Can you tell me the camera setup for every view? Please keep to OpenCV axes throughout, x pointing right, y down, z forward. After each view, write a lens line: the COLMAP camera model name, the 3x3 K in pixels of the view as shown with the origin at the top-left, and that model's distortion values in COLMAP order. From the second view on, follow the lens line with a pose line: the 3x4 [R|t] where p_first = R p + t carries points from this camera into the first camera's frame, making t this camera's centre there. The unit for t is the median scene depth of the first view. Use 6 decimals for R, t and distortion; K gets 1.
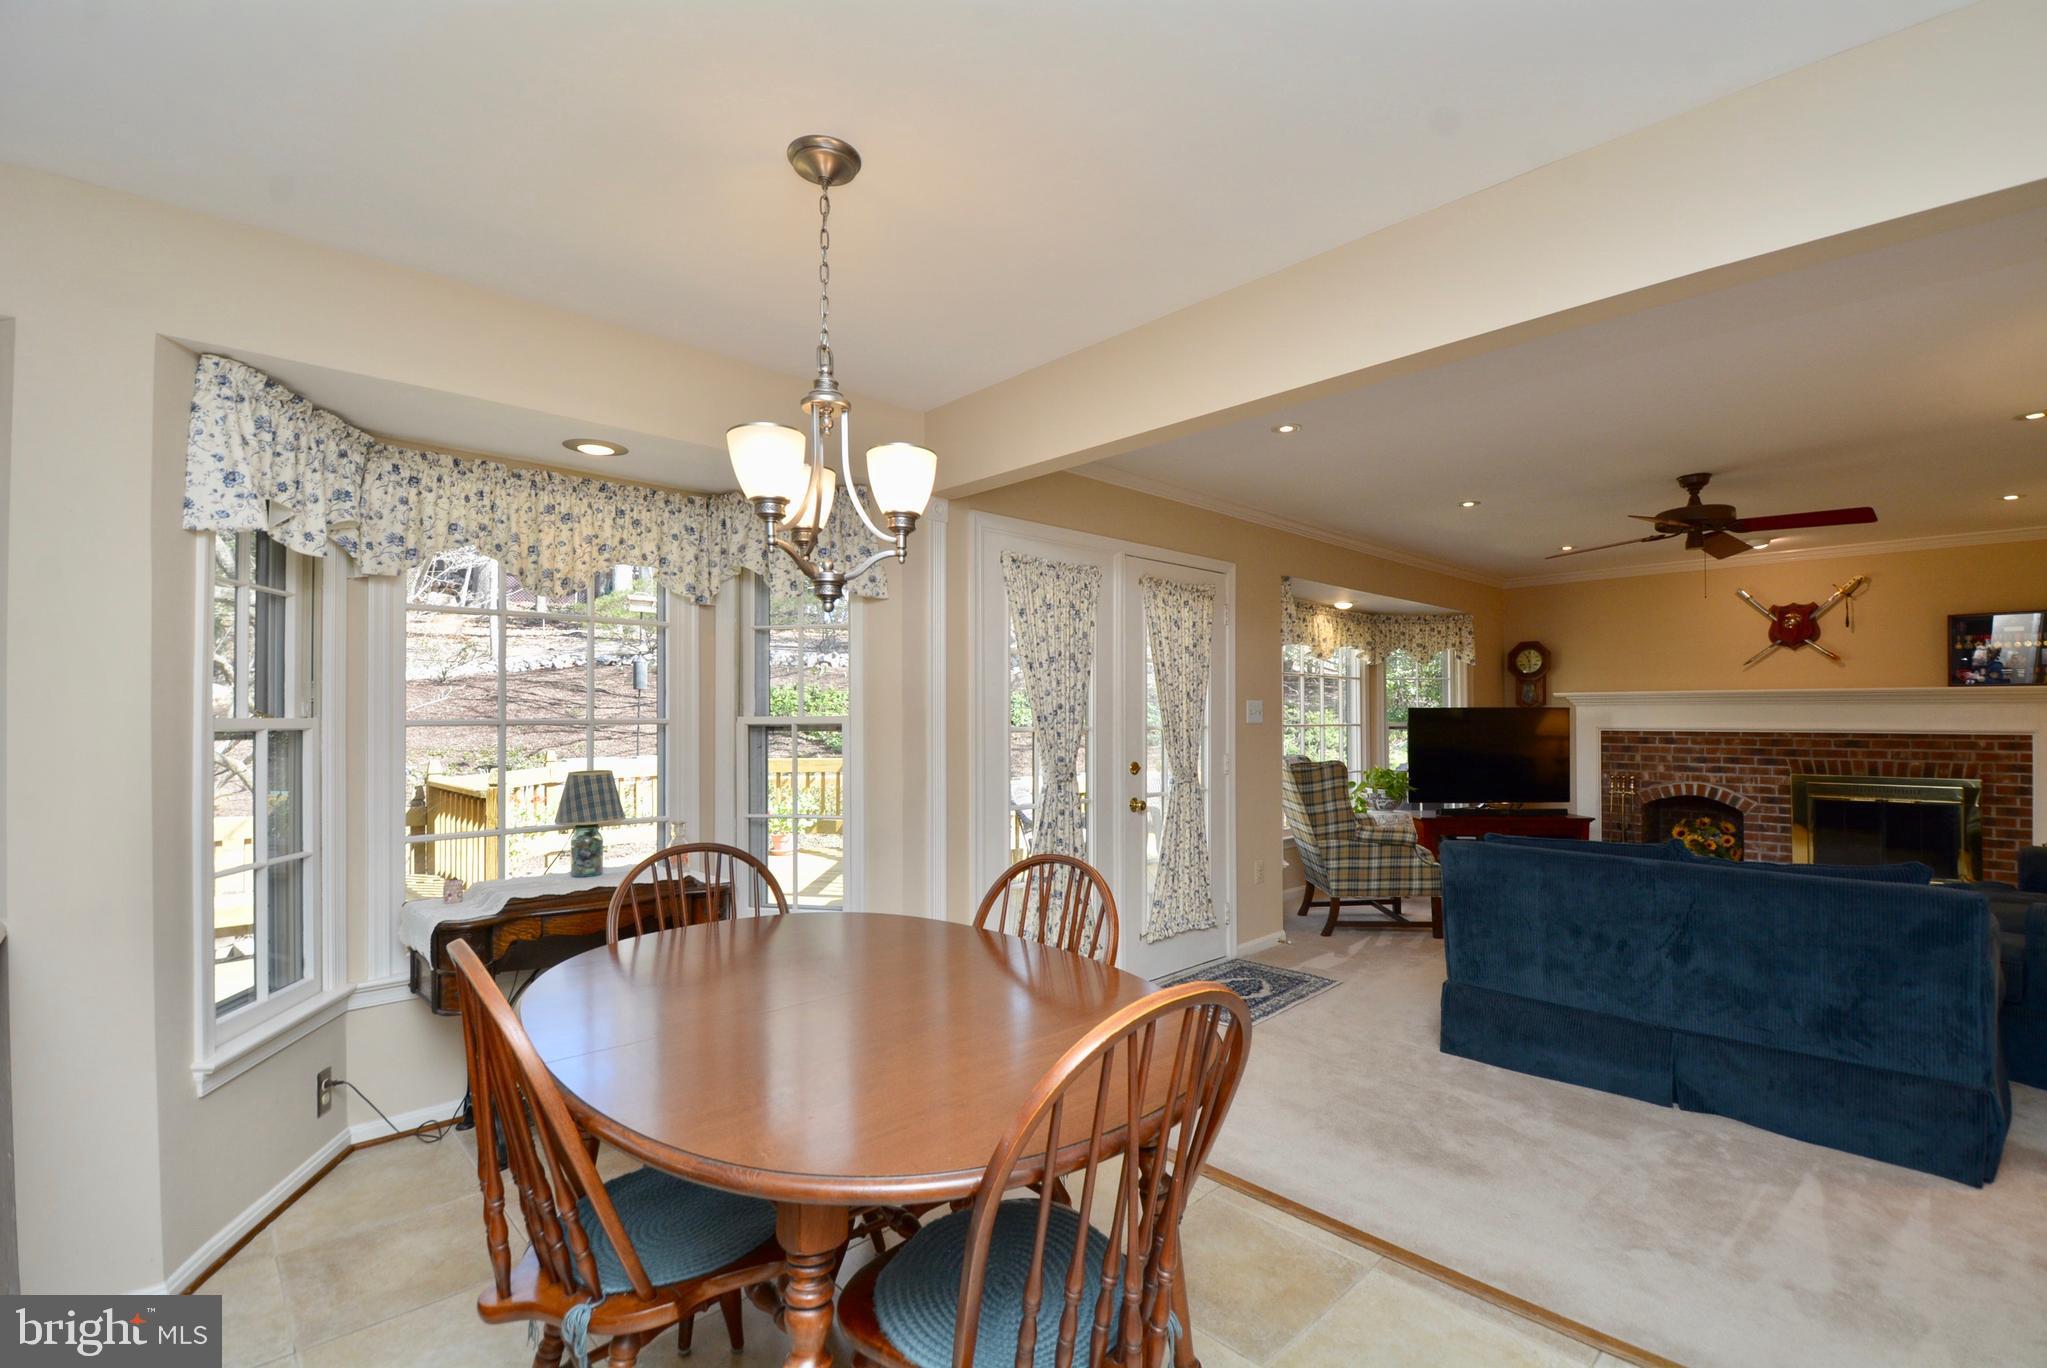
lens RADIAL K [[893.3, 0, 1056.5], [0, 893.3, 706.5], [0, 0, 1]] dist [0.008066, -0.016706]
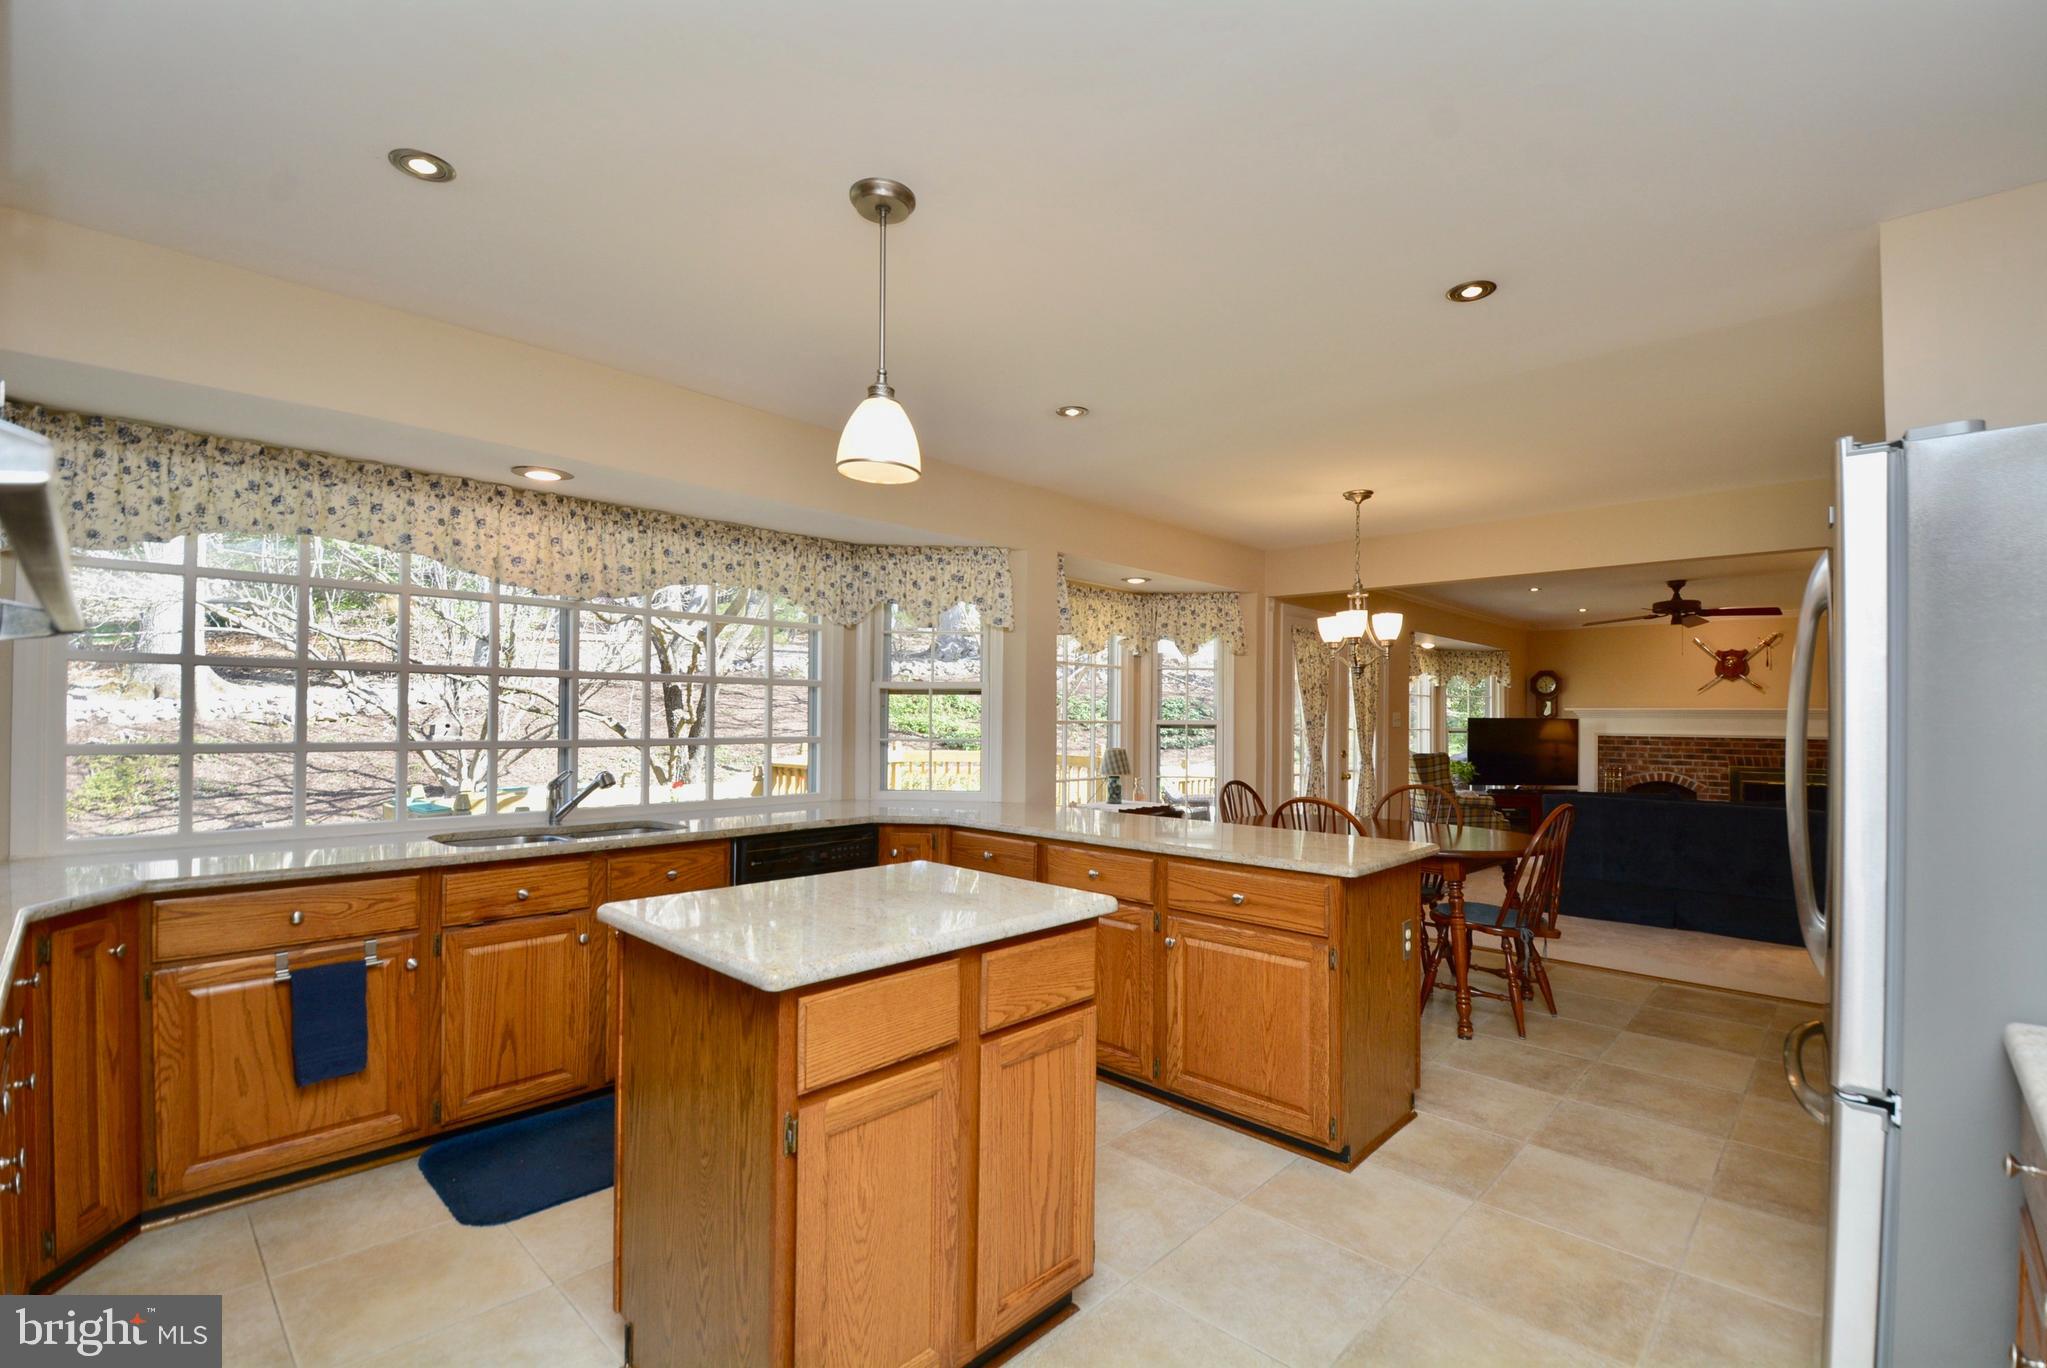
lens RADIAL K [[893.3, 0, 1054.3], [0, 893.3, 707.8], [0, 0, 1]] dist [0.008066, -0.016706]
pose [[0.998810, 0.011325, 0.047436, -0.402608], [-0.011163, 0.999931, -0.003678, -0.002489], [-0.047474, 0.003144, 0.998868, -0.469024]]
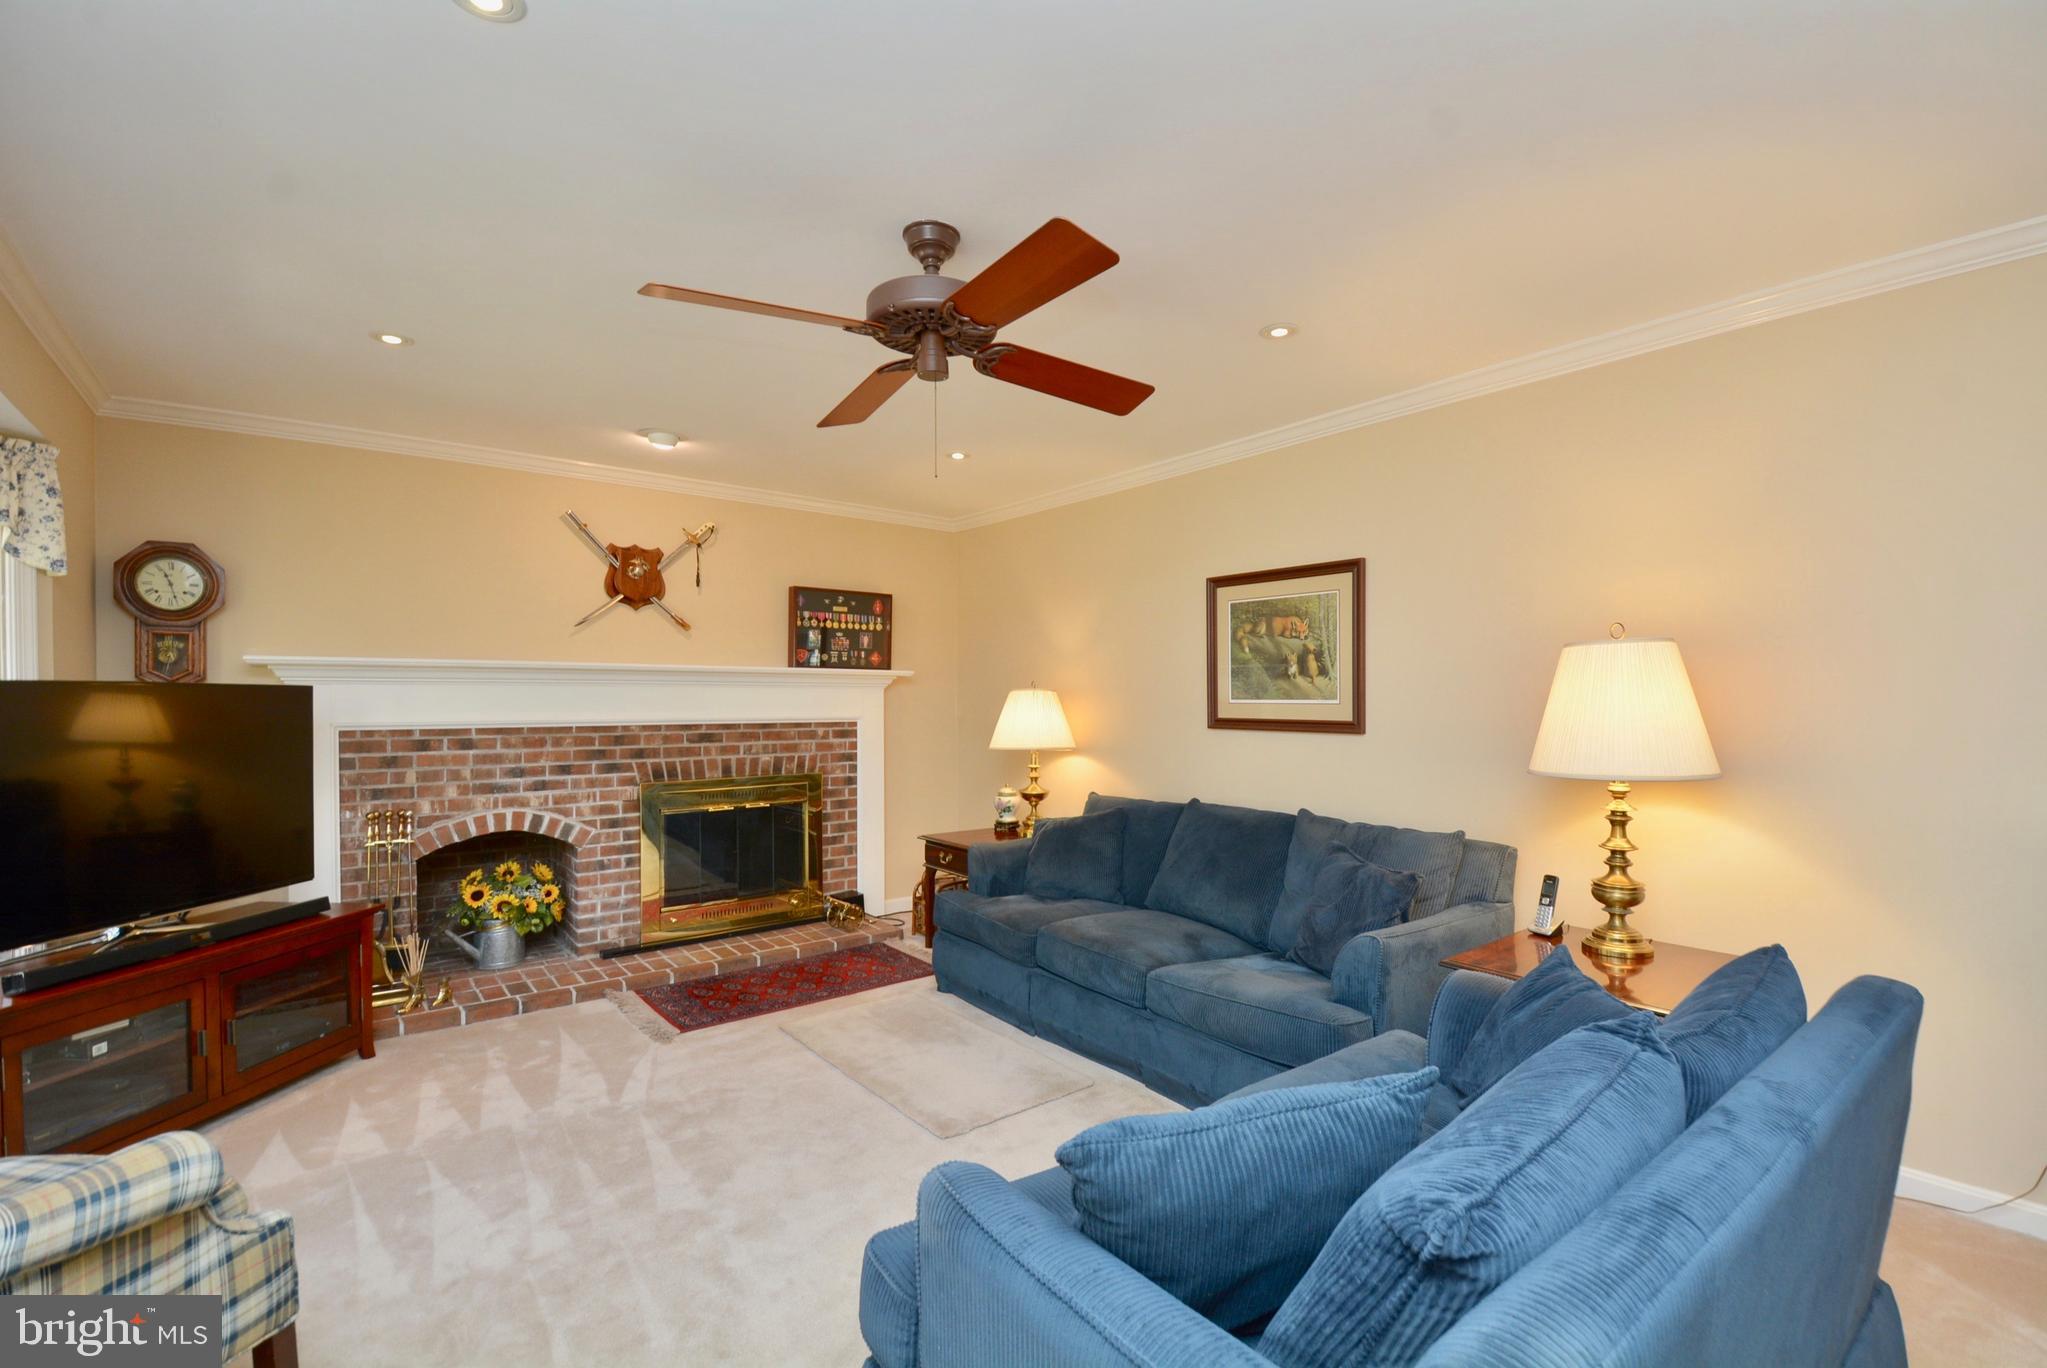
lens RADIAL K [[893.3, 0, 1032.4], [0, 893.3, 703.3], [0, 0, 1]] dist [0.008066, -0.016706]
pose [[0.104223, -0.004228, 0.994545, 0.165336], [-0.007820, 0.999957, 0.005071, 0.006407], [-0.994523, -0.008306, 0.104186, 0.697555]]
